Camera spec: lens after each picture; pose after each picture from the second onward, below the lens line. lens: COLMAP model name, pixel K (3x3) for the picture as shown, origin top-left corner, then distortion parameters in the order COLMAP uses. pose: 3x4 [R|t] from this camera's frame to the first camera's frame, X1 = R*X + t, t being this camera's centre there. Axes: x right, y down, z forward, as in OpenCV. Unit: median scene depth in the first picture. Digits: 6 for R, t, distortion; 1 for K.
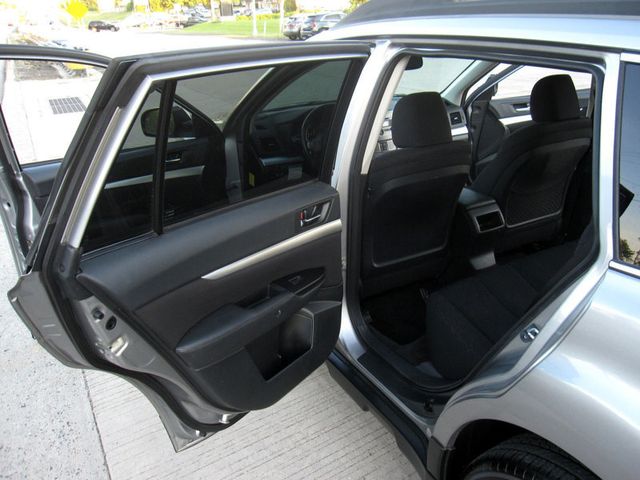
lens RADIAL K [[528.0, 0, 320.0], [0, 528.0, 240.0], [0, 0, 1]] dist [-0.050996, 0.007339]
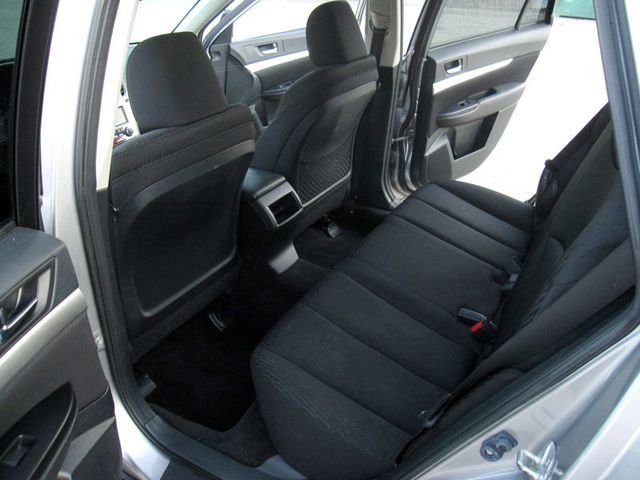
lens RADIAL K [[528.0, 0, 320.0], [0, 528.0, 240.0], [0, 0, 1]] dist [-0.050996, 0.007339]
pose [[0.858461, -0.224855, 0.460961, 0.012228], [0.181654, 0.973812, 0.136722, -0.087524], [-0.479631, -0.033635, 0.876825, 0.334727]]
